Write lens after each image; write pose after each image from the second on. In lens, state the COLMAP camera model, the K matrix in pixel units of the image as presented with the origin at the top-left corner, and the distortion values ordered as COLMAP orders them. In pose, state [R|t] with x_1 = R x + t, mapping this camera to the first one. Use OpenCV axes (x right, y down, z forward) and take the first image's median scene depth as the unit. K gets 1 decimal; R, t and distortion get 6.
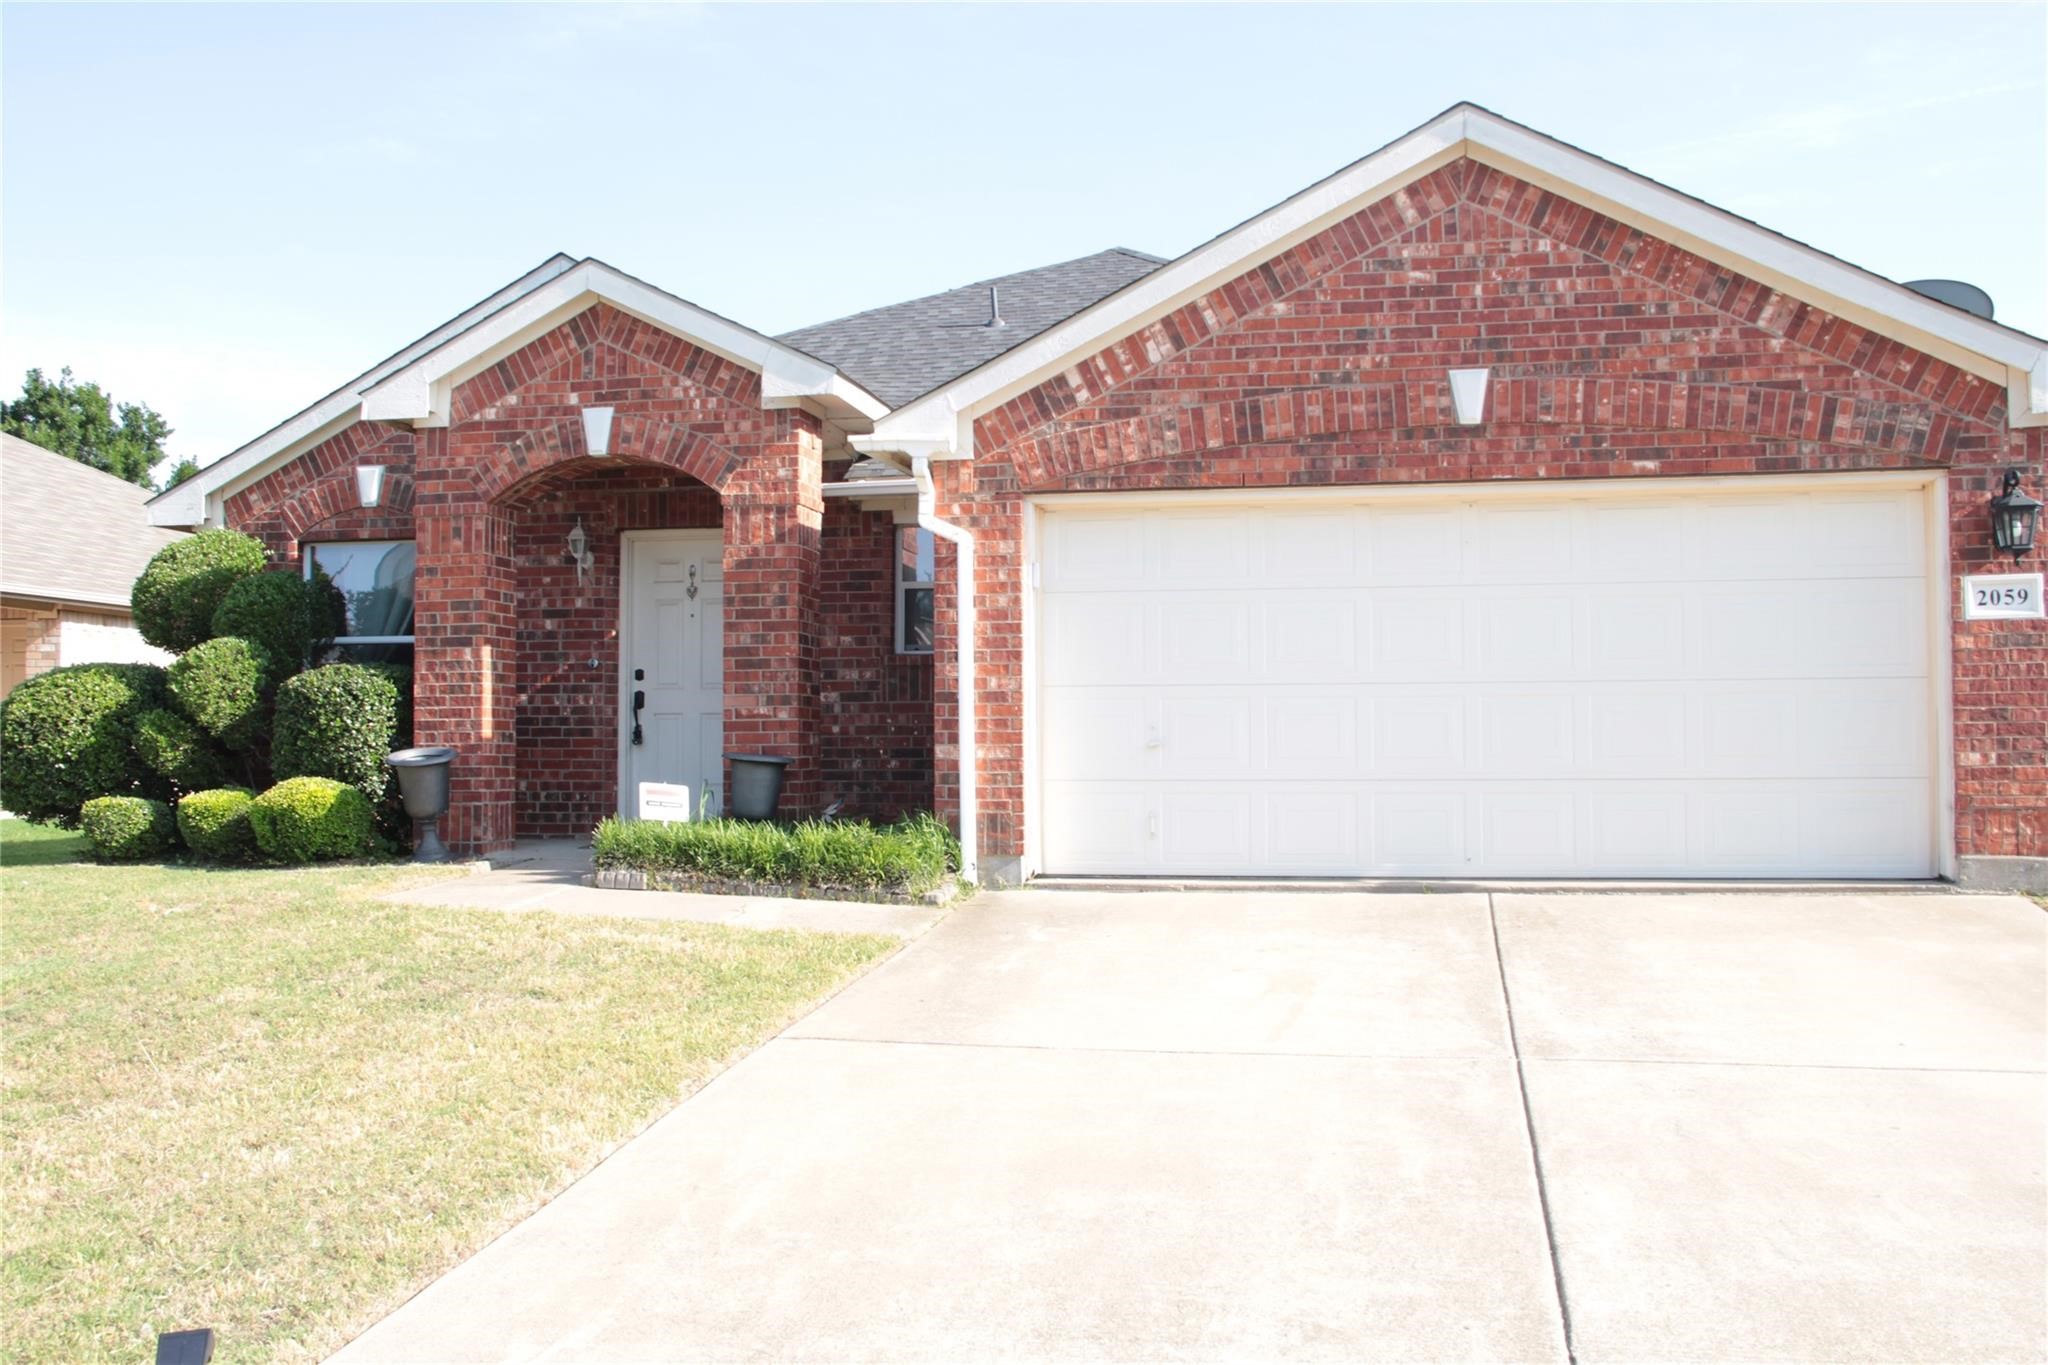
lens RADIAL K [[1914.0, 0, 1013.5], [0, 1914.0, 699.5], [0, 0, 1]] dist [-0.115362, 0.173189]
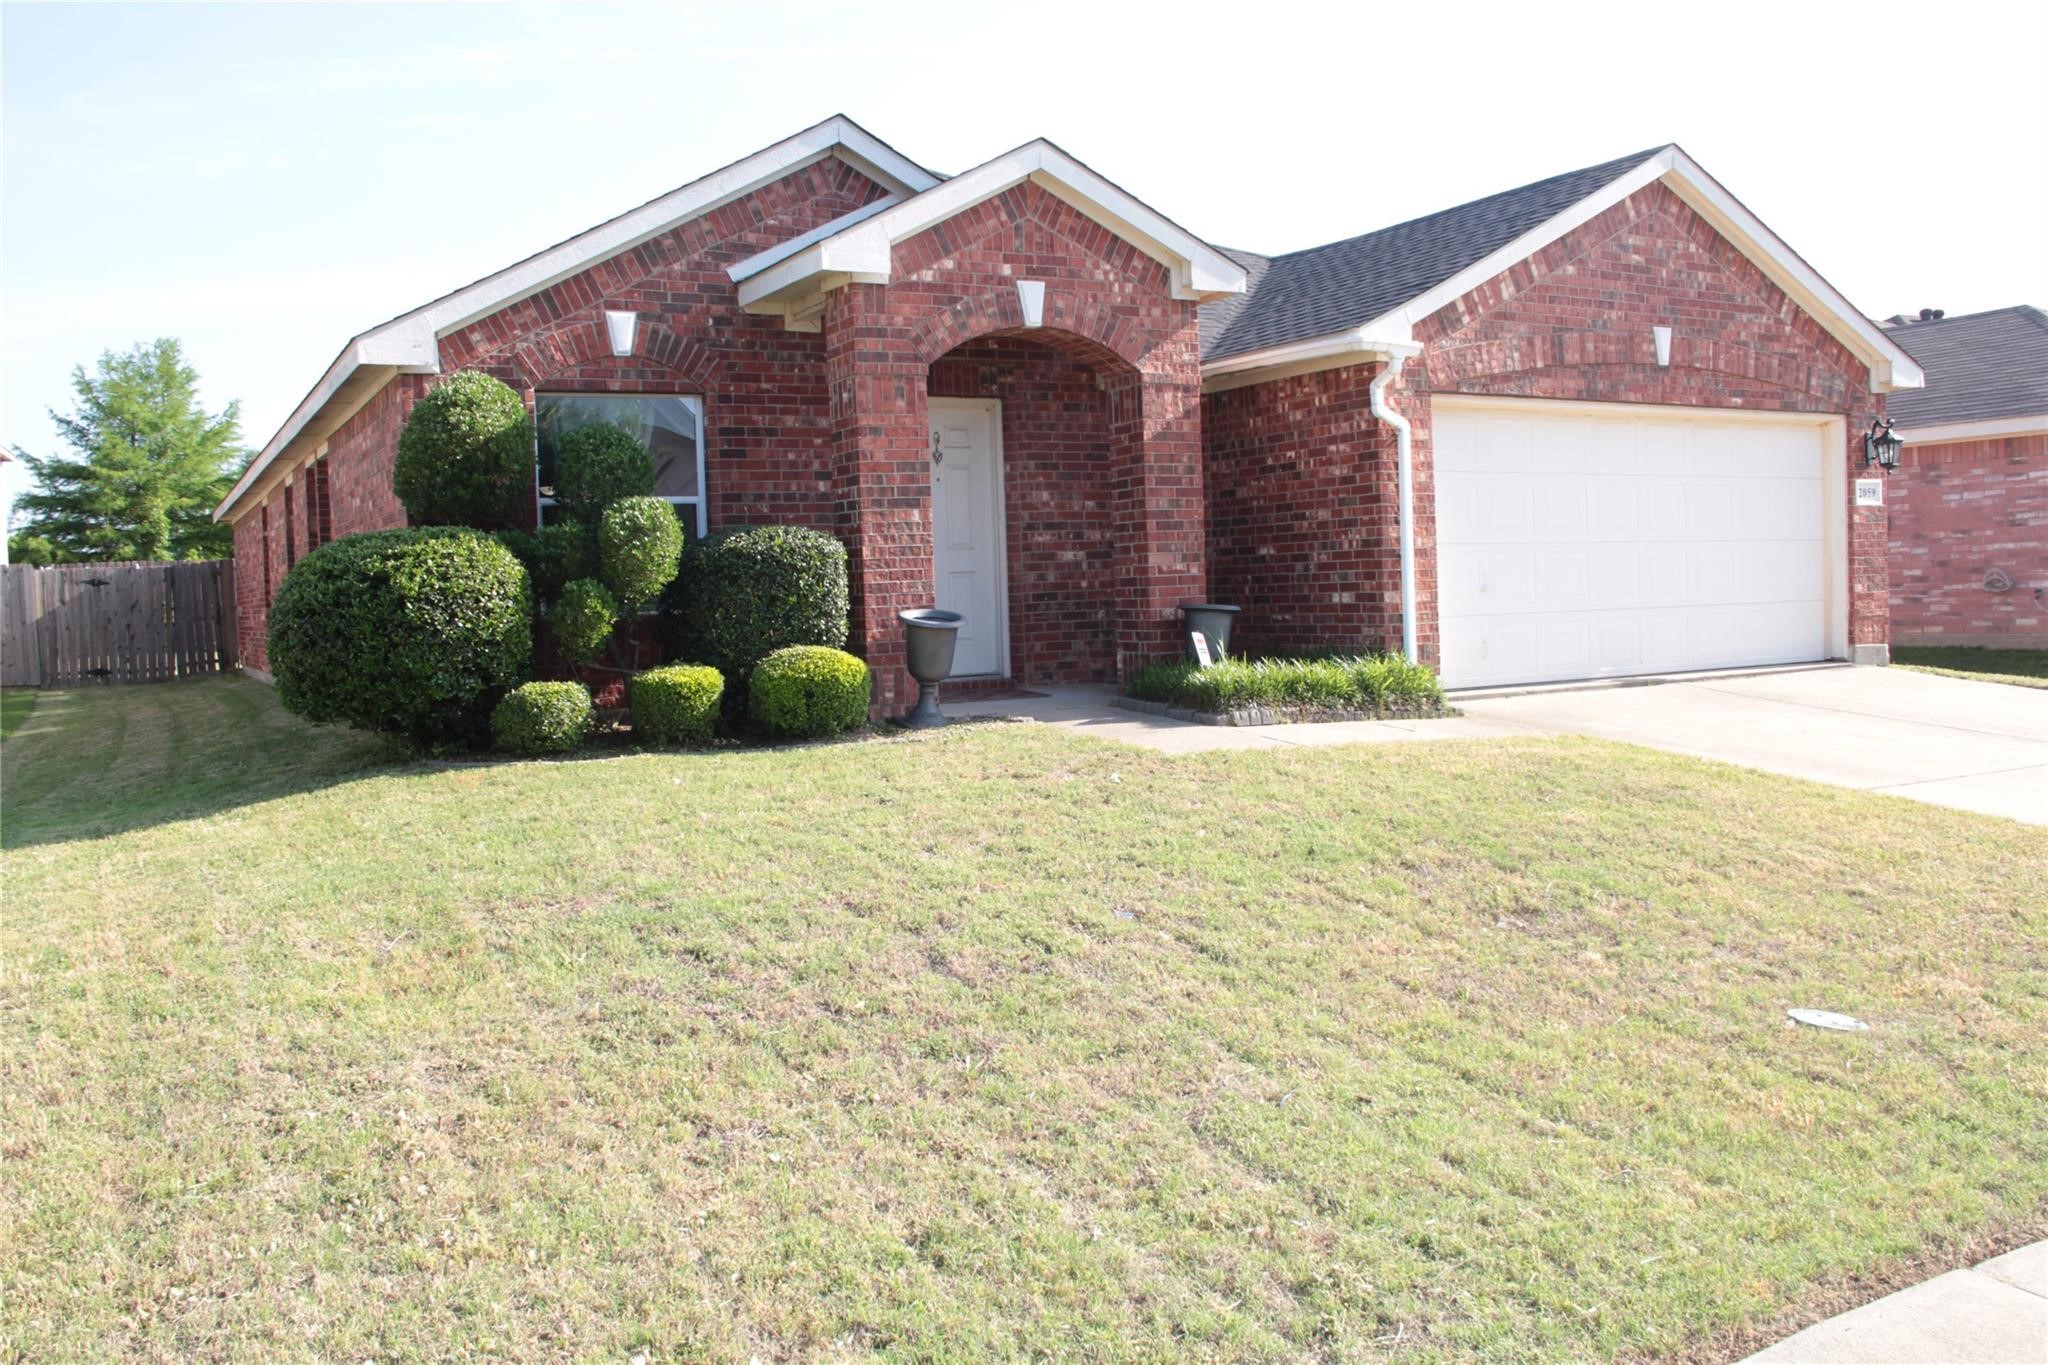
lens RADIAL K [[1709.6, 0, 1018.9], [0, 1709.6, 703.6], [0, 0, 1]] dist [-0.172077, 0.145379]
pose [[0.764778, -0.066928, 0.640809, -0.845643], [0.012987, 0.995989, 0.088525, -0.004136], [-0.644164, -0.059379, 0.762579, 0.280912]]
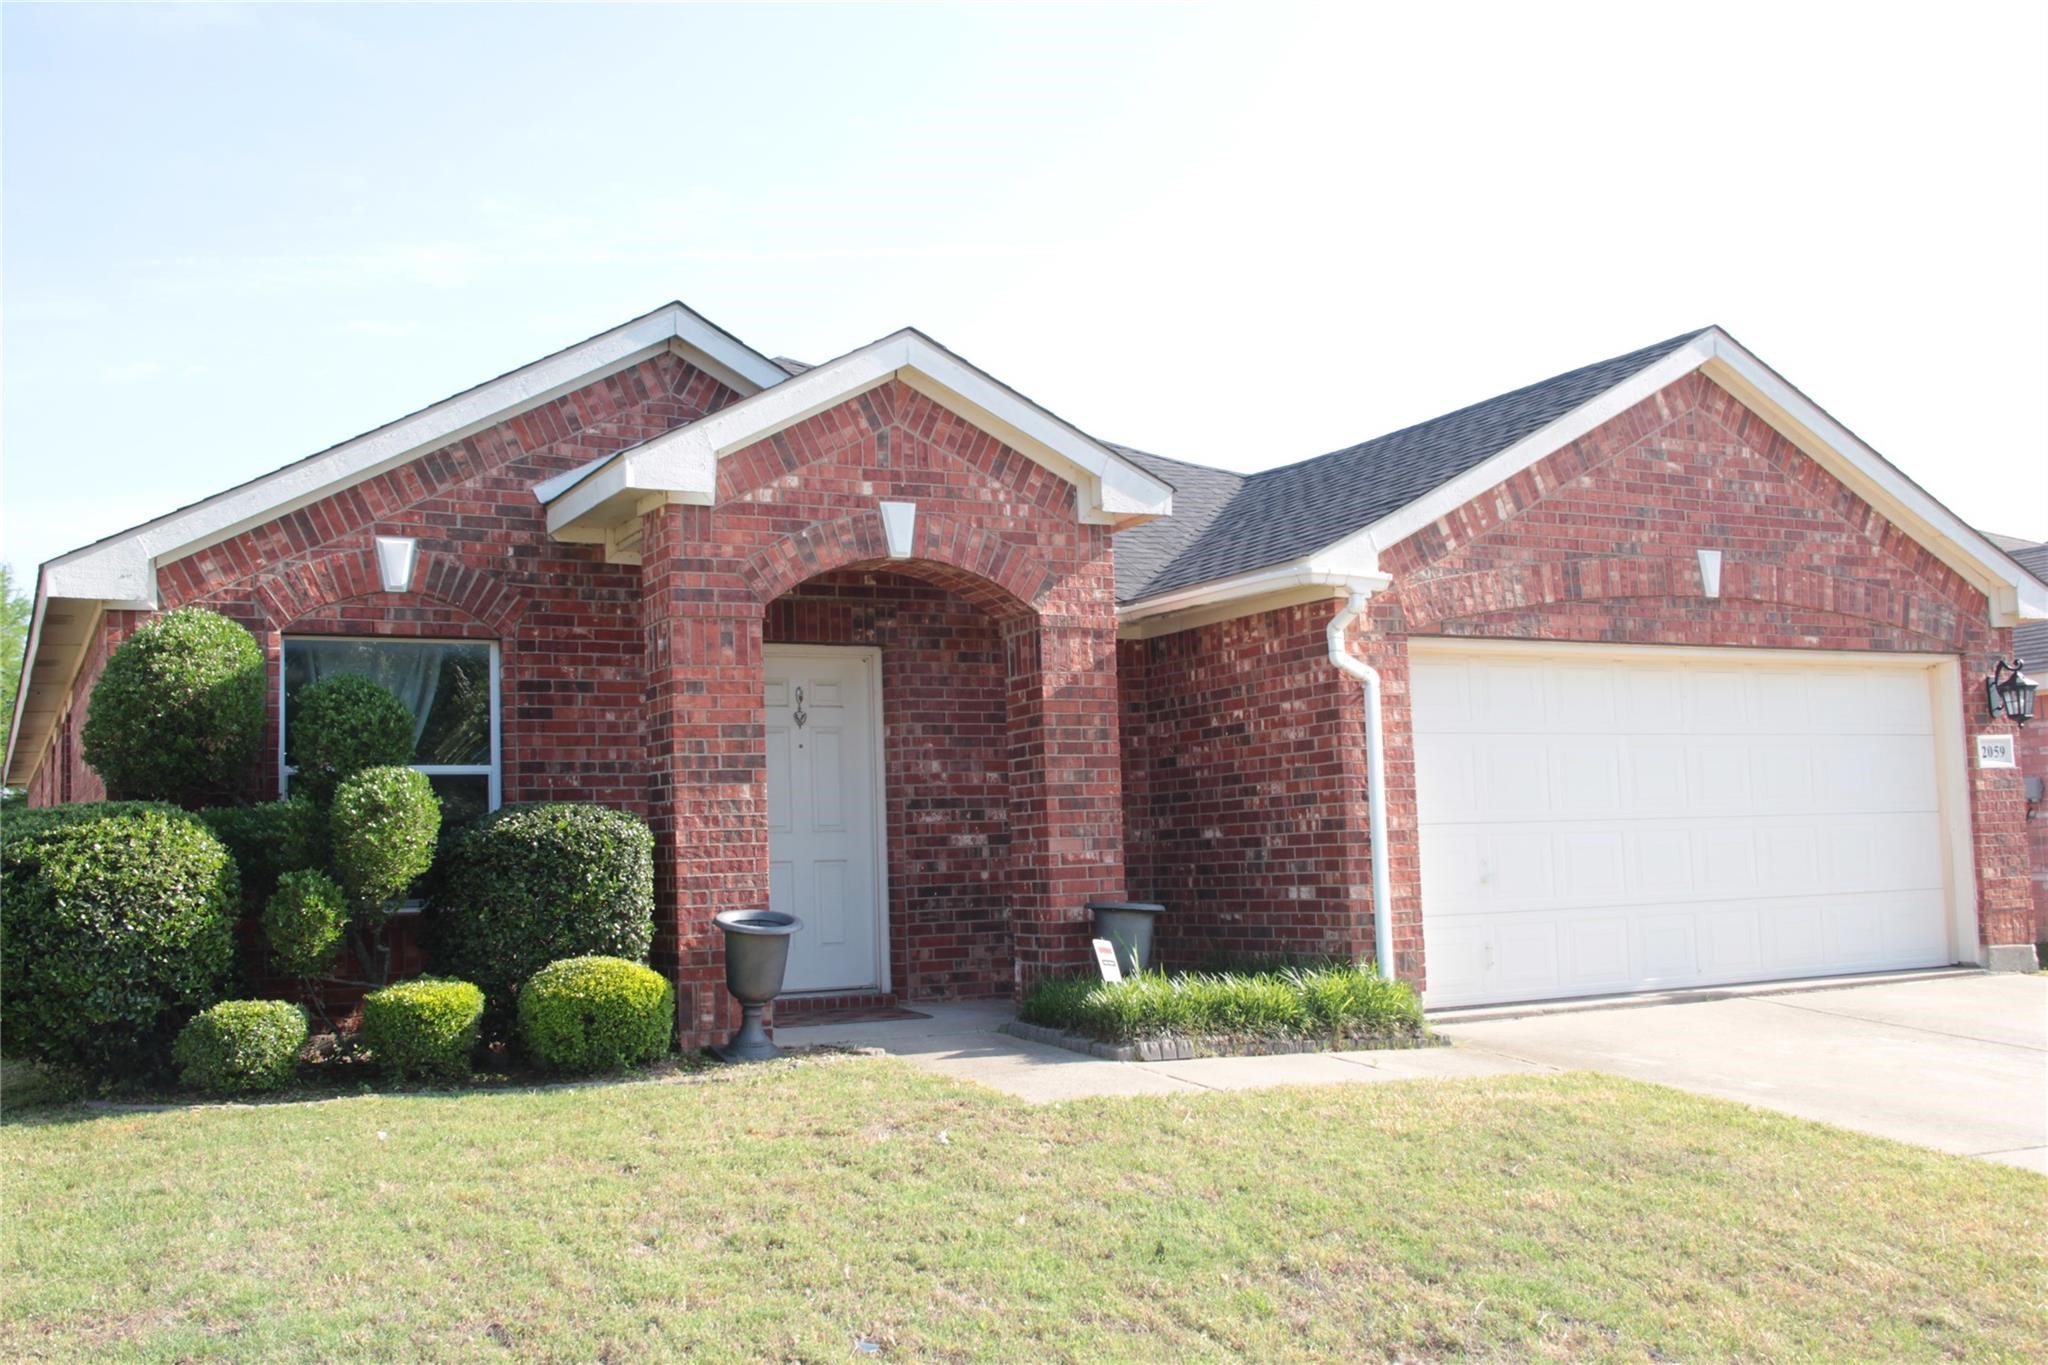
lens RADIAL K [[1990.1, 0, 1005.4], [0, 1990.1, 714.1], [0, 0, 1]] dist [-0.106701, 0.200091]
pose [[0.777168, 0.025594, 0.628772, -0.744819], [0.011983, 0.998390, -0.055450, -0.009103], [-0.629179, 0.050628, 0.775610, 0.287605]]
